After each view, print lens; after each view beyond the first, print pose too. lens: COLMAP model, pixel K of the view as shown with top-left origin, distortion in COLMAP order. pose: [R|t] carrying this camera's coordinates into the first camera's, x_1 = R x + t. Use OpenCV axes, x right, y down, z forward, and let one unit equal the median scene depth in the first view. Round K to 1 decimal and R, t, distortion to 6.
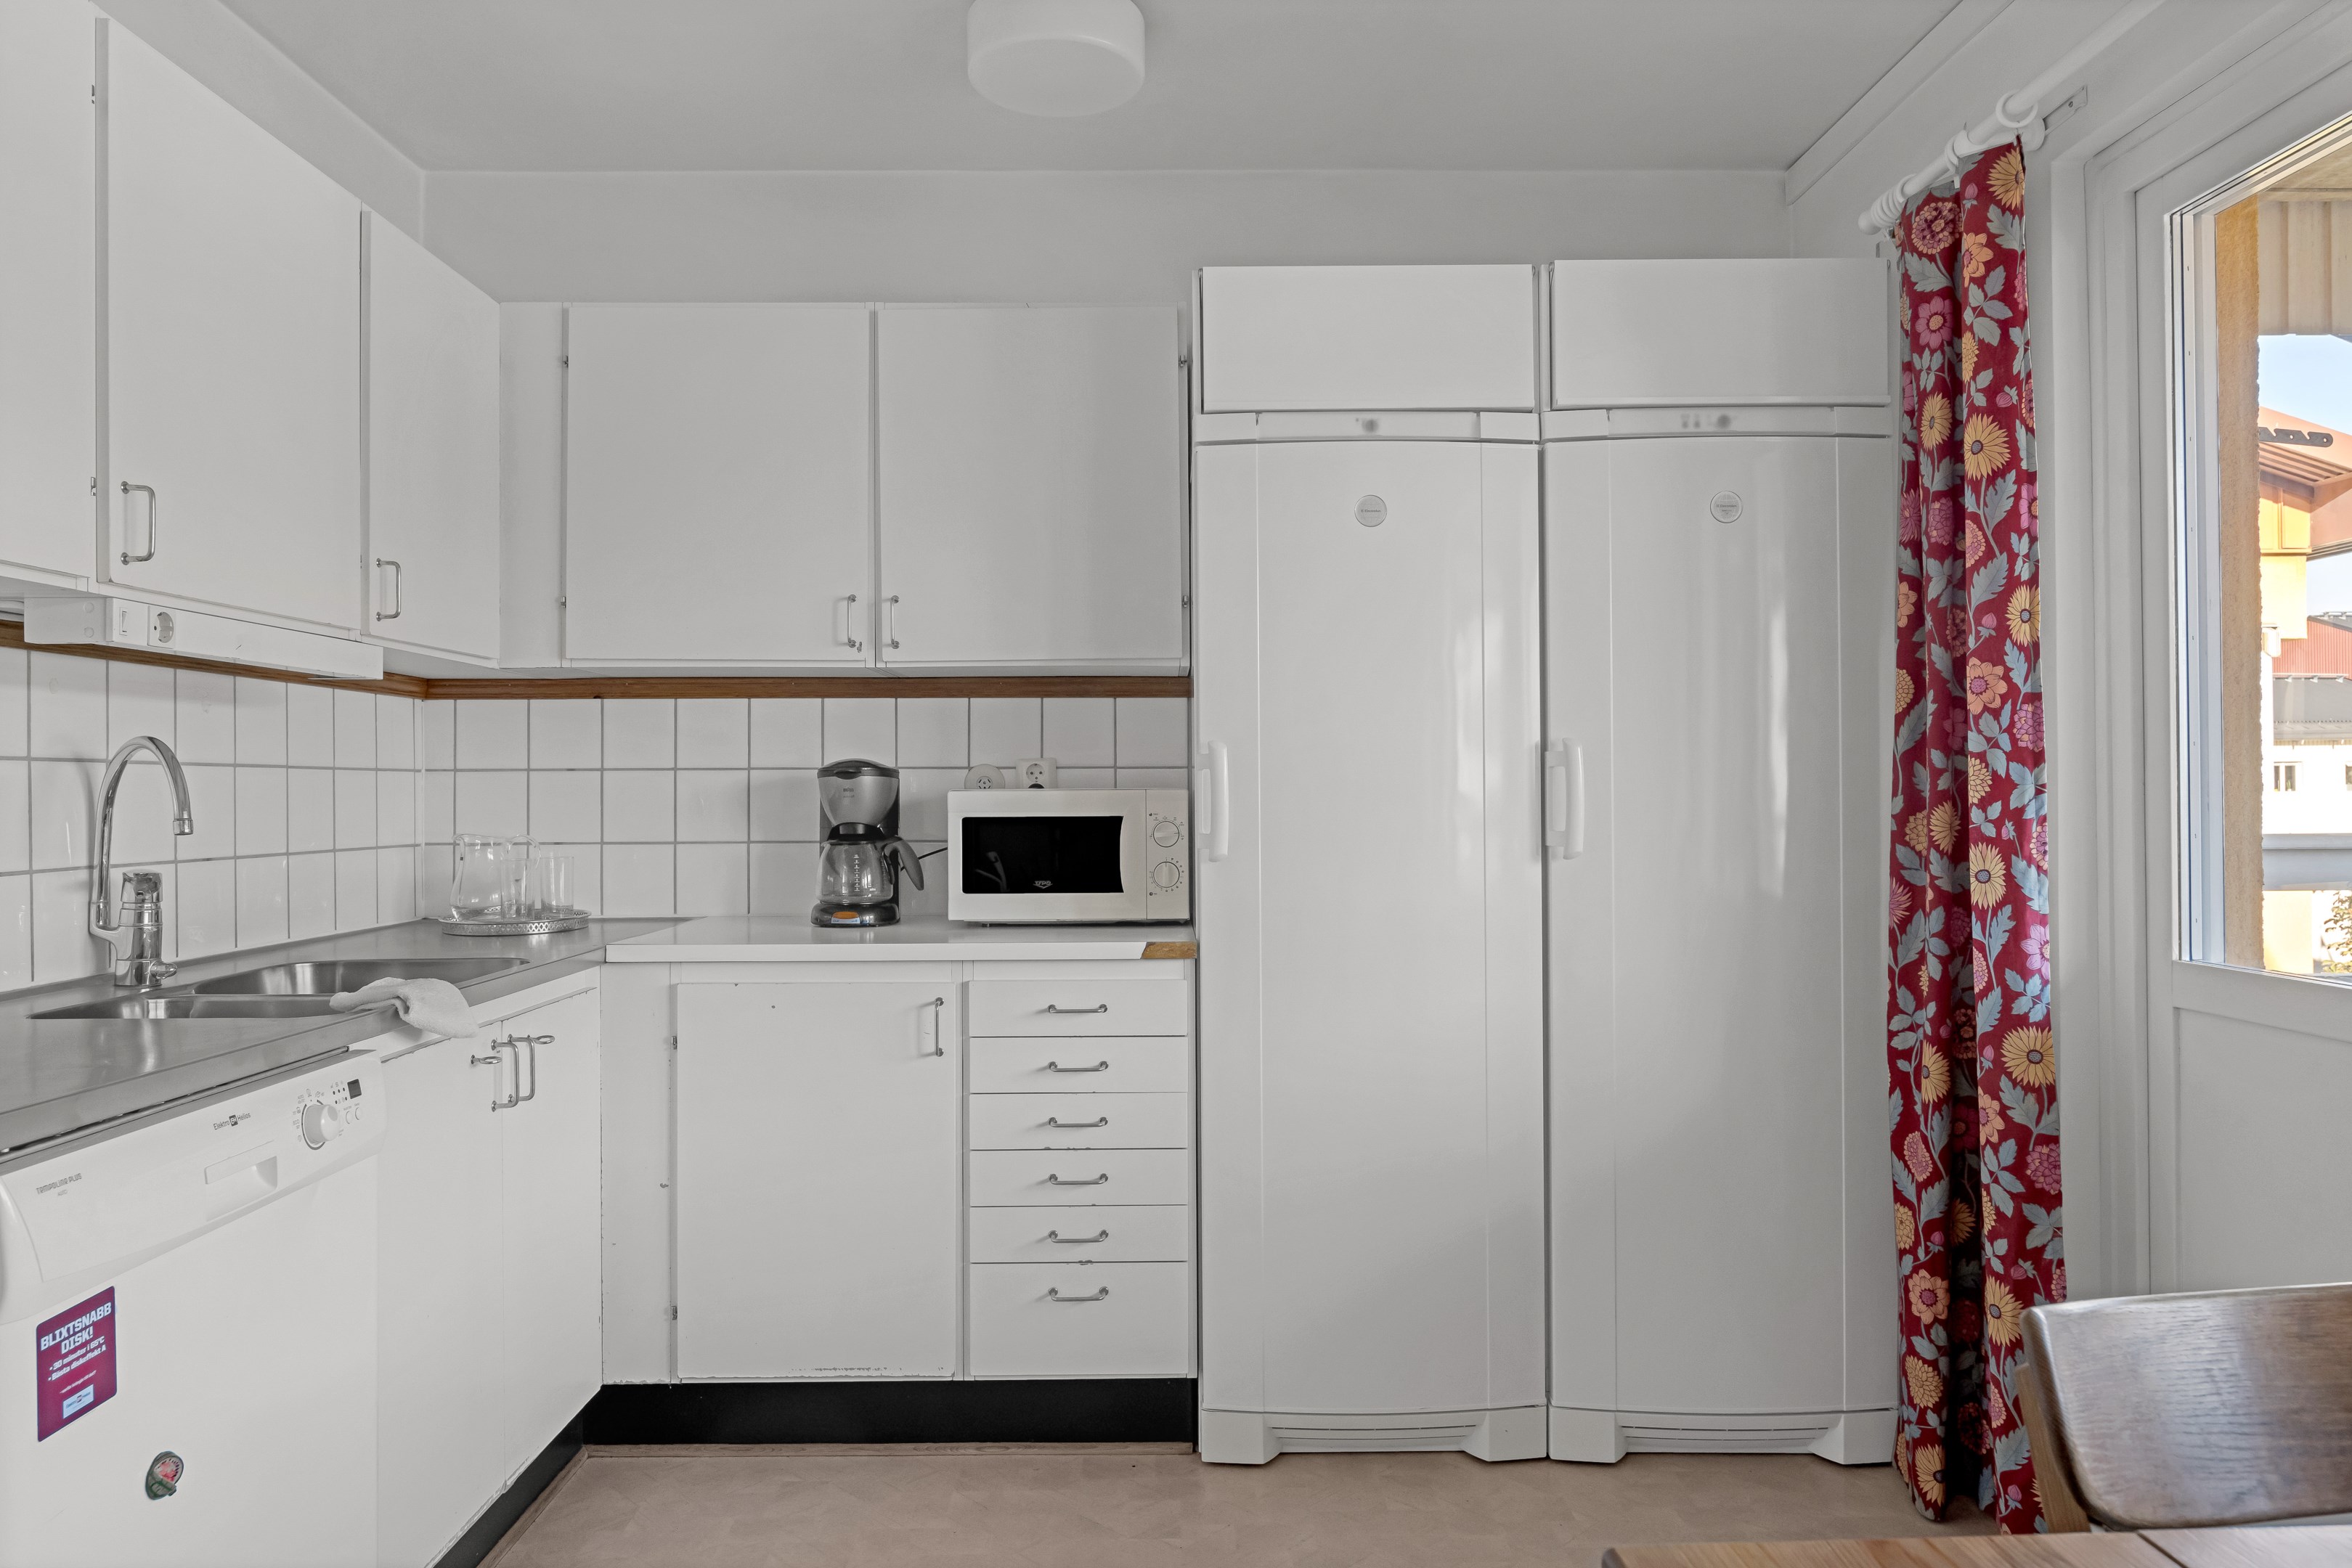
lens RADIAL K [[1536.0, 0, 1184.8], [0, 1536.0, 785.6], [0, 0, 1]] dist [-0.000596, -0.003577]
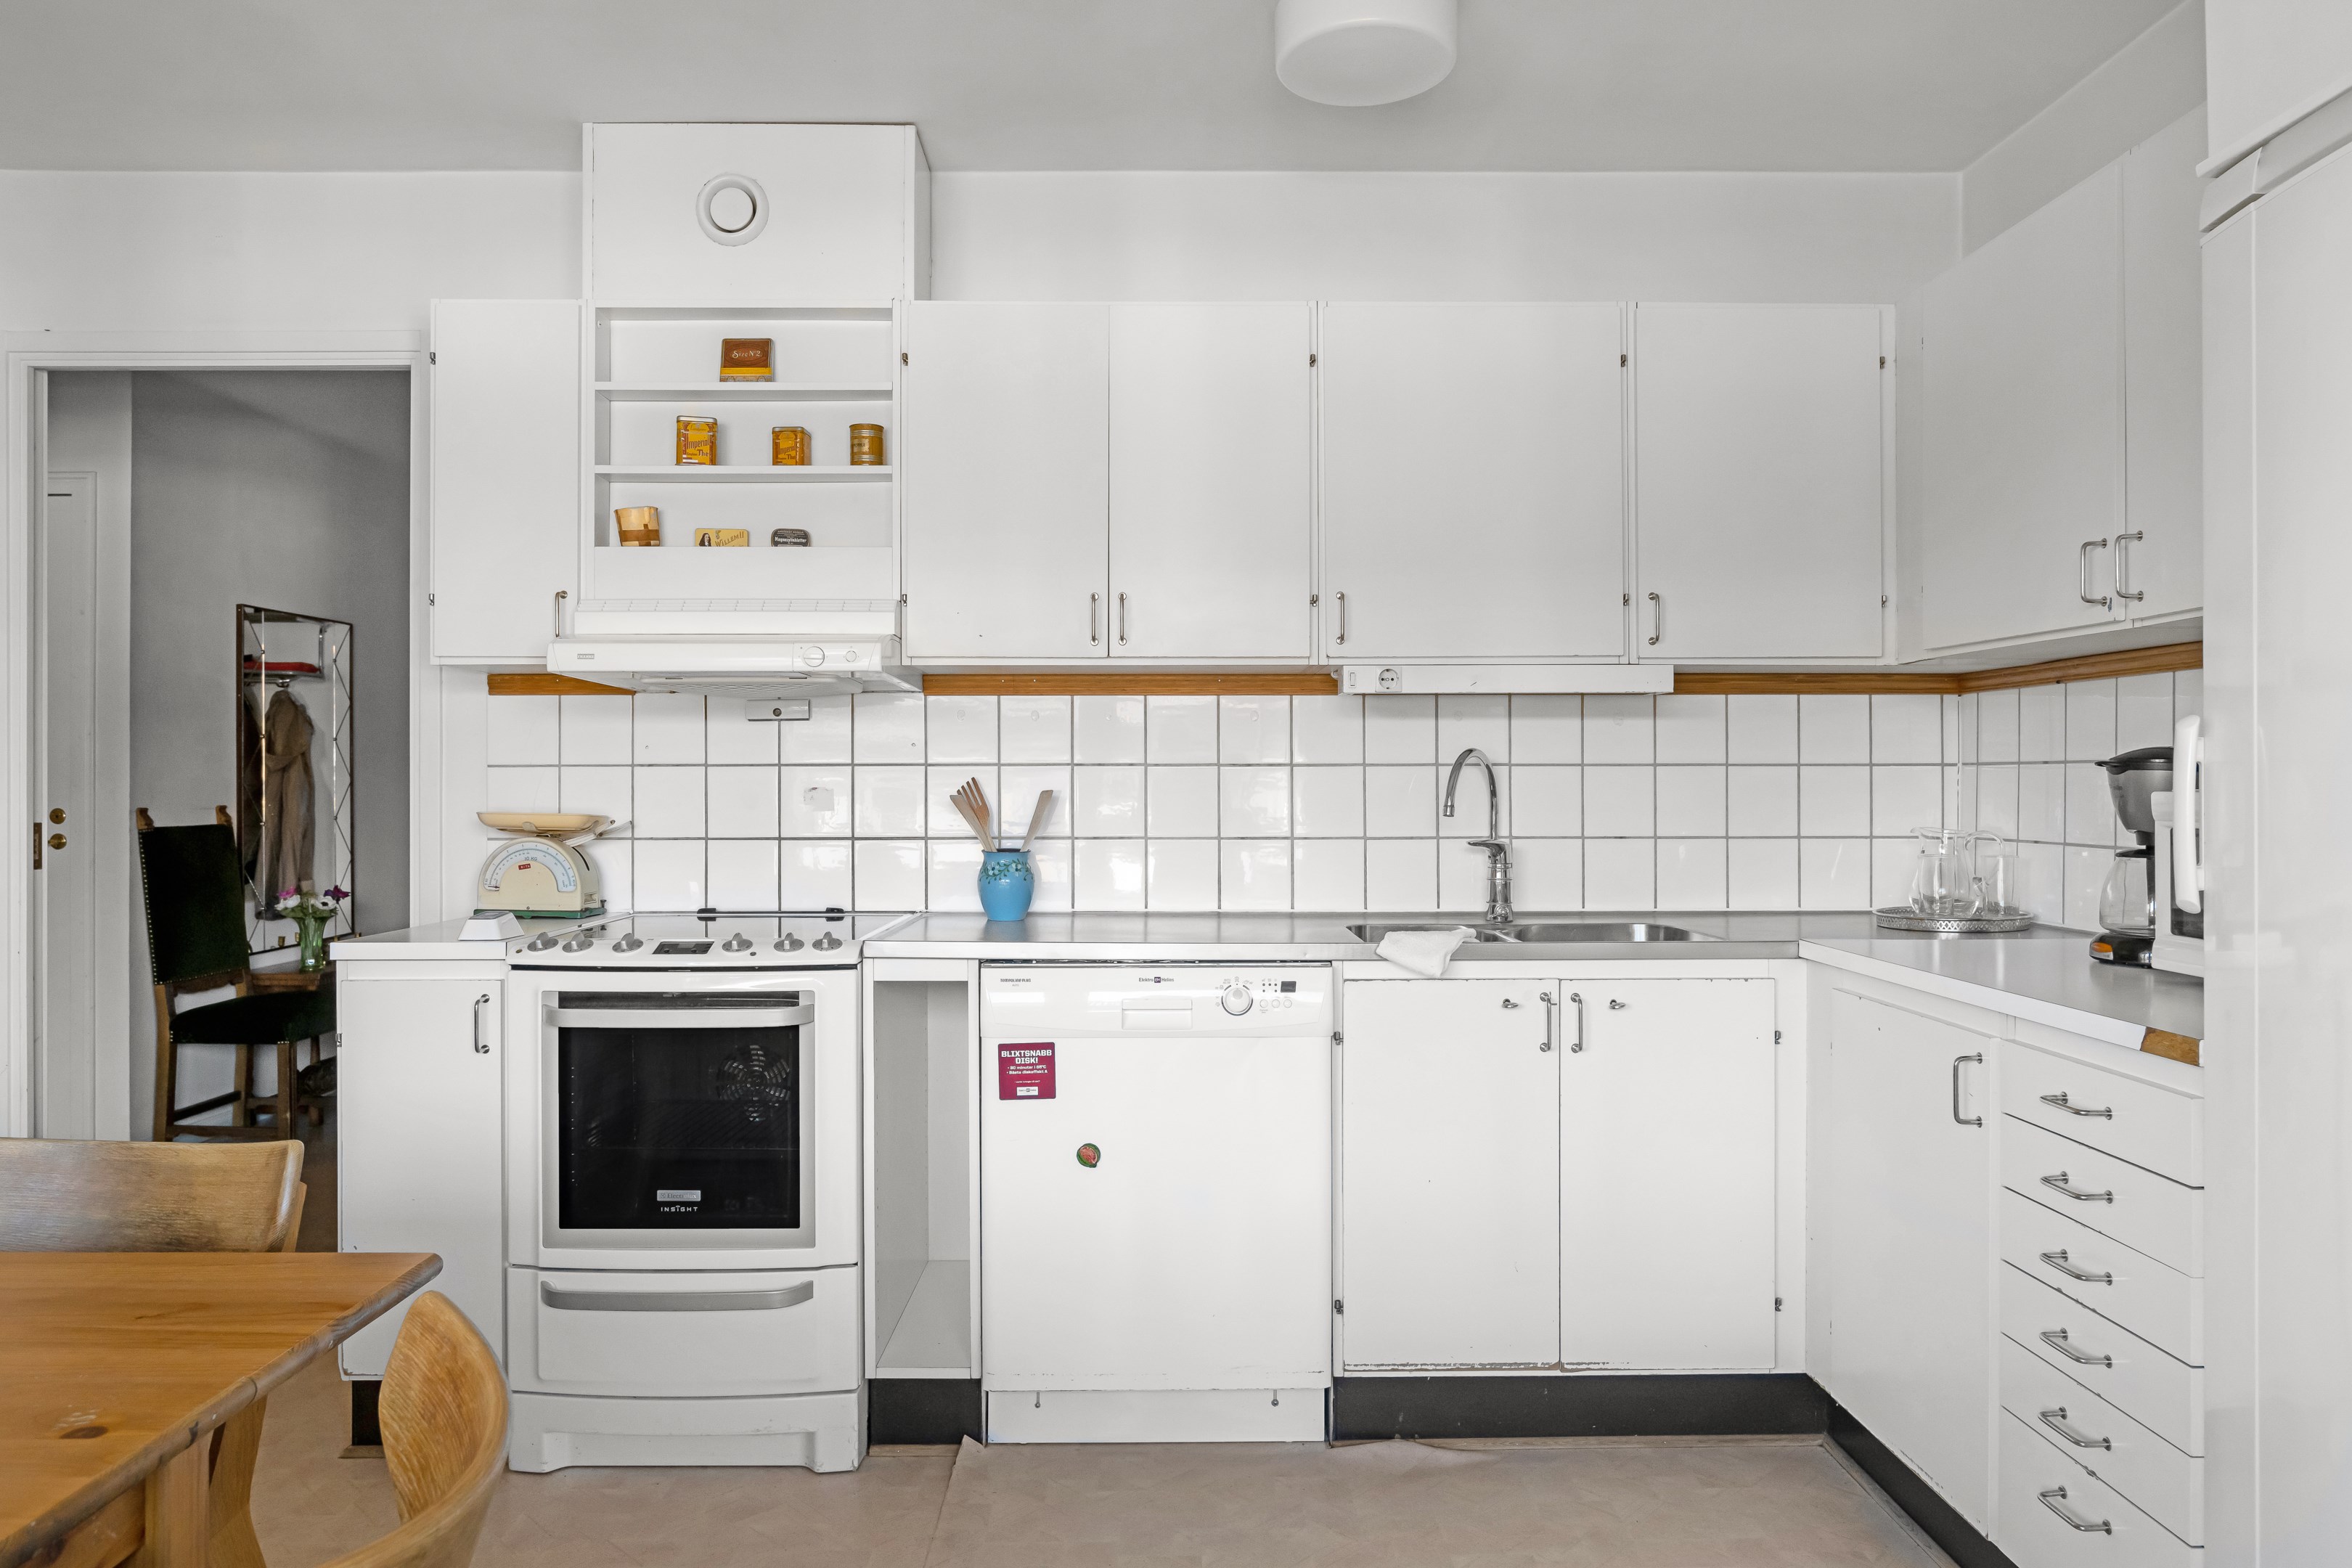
lens RADIAL K [[1536.2, 0, 1184.4], [0, 1536.2, 777.0], [0, 0, 1]] dist [-0.000596, -0.003577]
pose [[-0.016369, 0.003132, -0.999861, 0.651386], [0.006572, 0.999974, 0.003025, -0.009302], [0.999844, -0.006521, -0.016389, 0.620153]]
